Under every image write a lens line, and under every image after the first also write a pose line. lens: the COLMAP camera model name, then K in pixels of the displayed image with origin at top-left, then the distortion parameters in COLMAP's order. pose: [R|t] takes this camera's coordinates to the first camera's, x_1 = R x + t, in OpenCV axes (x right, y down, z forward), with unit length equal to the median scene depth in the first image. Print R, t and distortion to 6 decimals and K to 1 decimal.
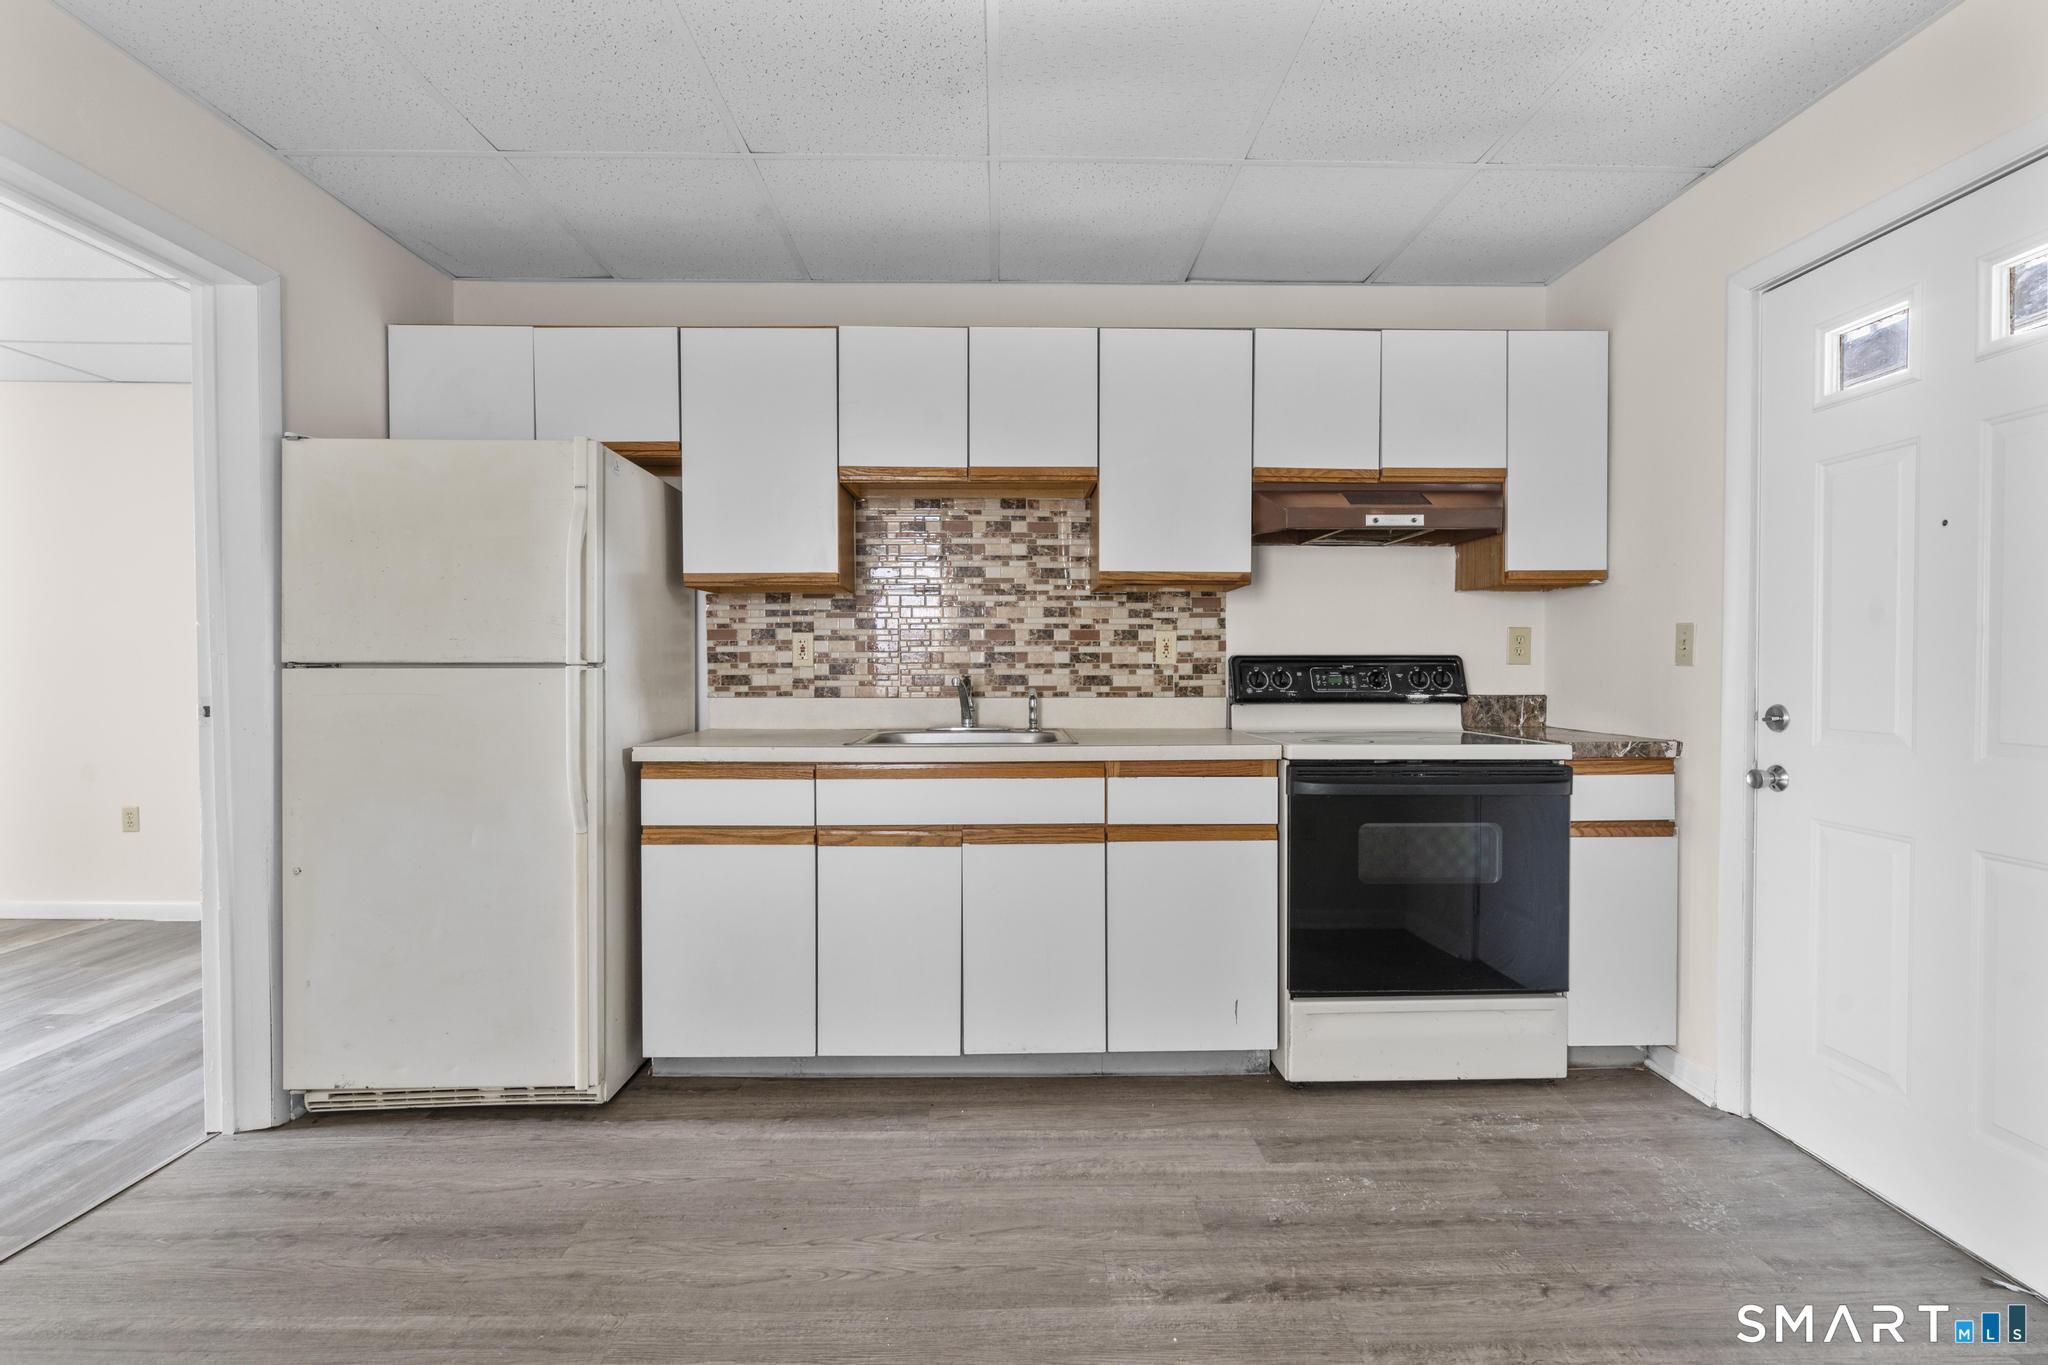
lens RADIAL K [[923.0, 0, 1028.5], [0, 923.0, 676.3], [0, 0, 1]] dist [-0.004729, 0.002452]
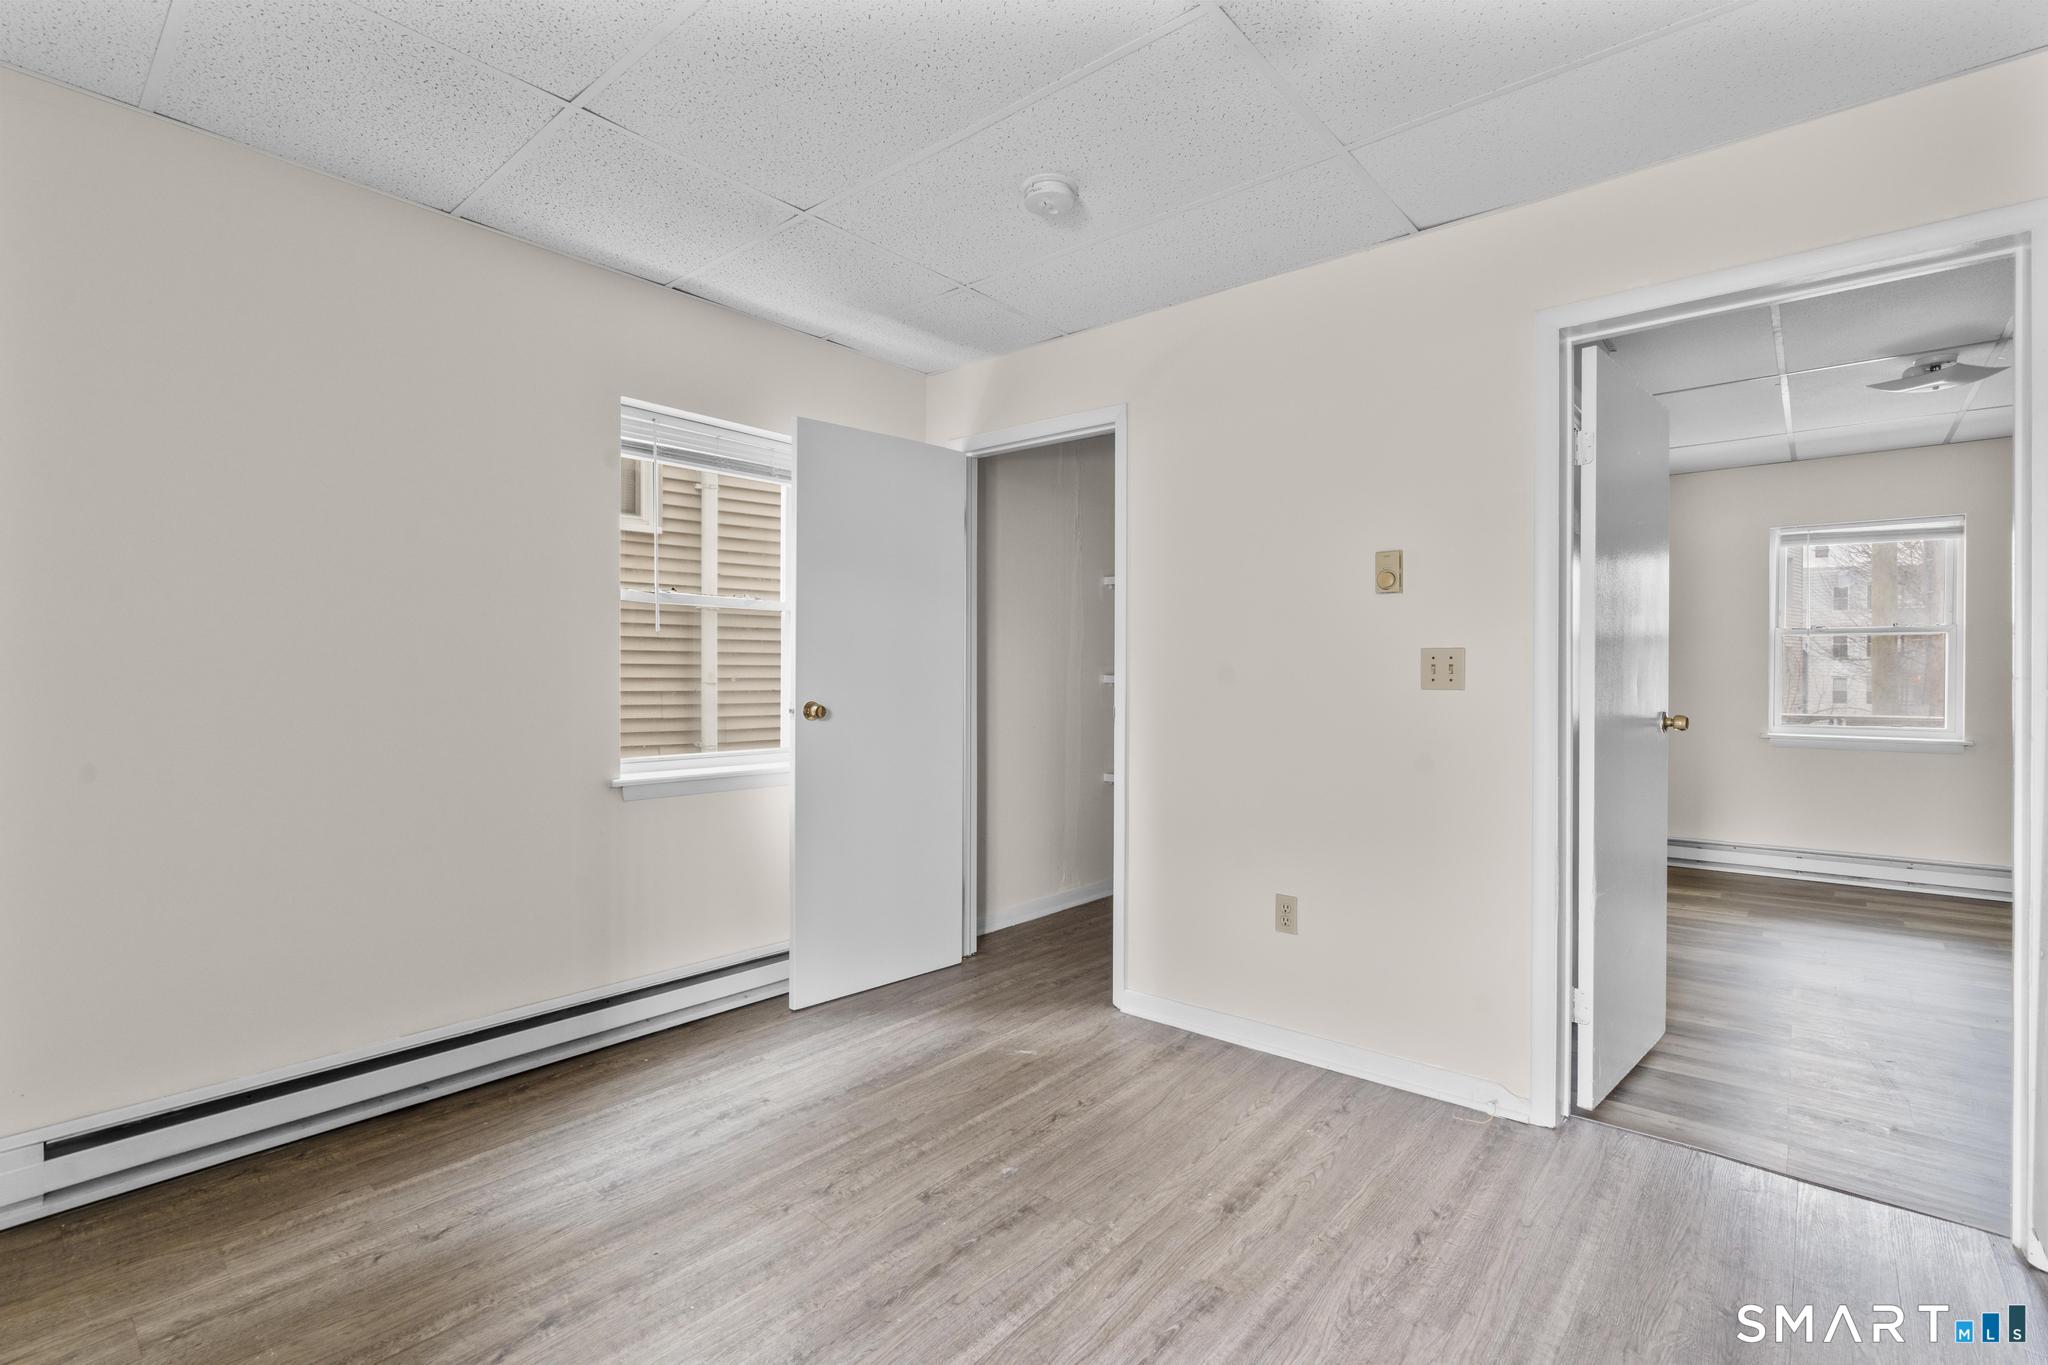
lens RADIAL K [[923.0, 0, 1020.0], [0, 923.0, 667.4], [0, 0, 1]] dist [-0.004729, 0.002452]
pose [[-0.673495, -0.006905, -0.739159, 0.361653], [-0.015922, 0.999860, 0.005166, -0.022353], [0.739020, 0.015248, -0.673511, 0.849366]]
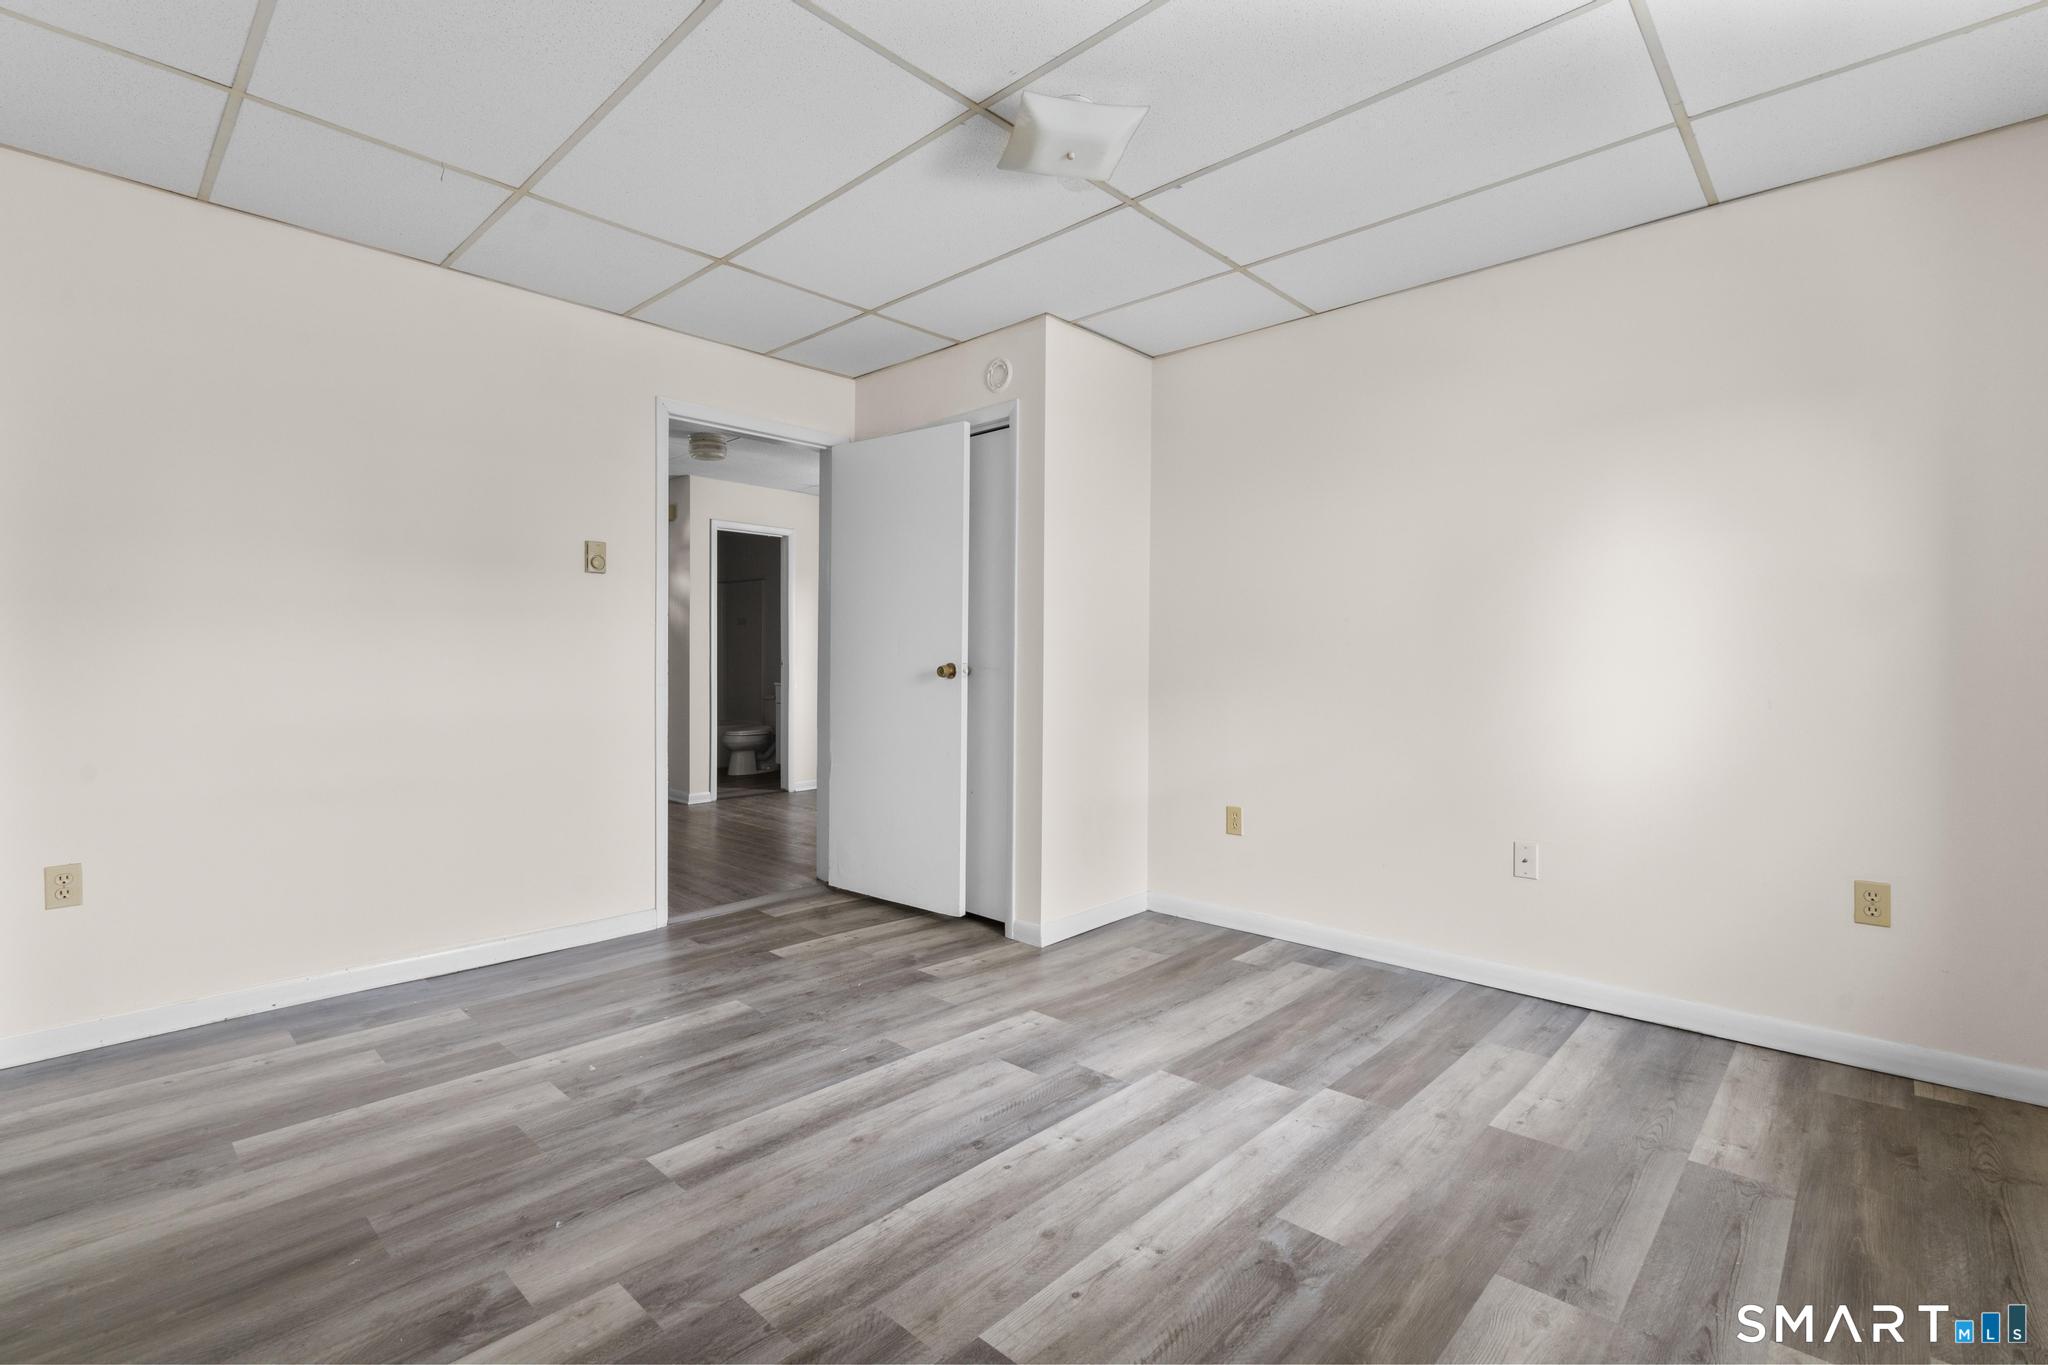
lens RADIAL K [[923.0, 0, 1029.3], [0, 923.0, 676.9], [0, 0, 1]] dist [-0.004729, 0.002452]
pose [[-0.713058, -0.014996, 0.700944, -2.447354], [0.006295, 0.999594, 0.027788, 0.009721], [-0.701076, 0.024227, -0.712675, 1.663896]]
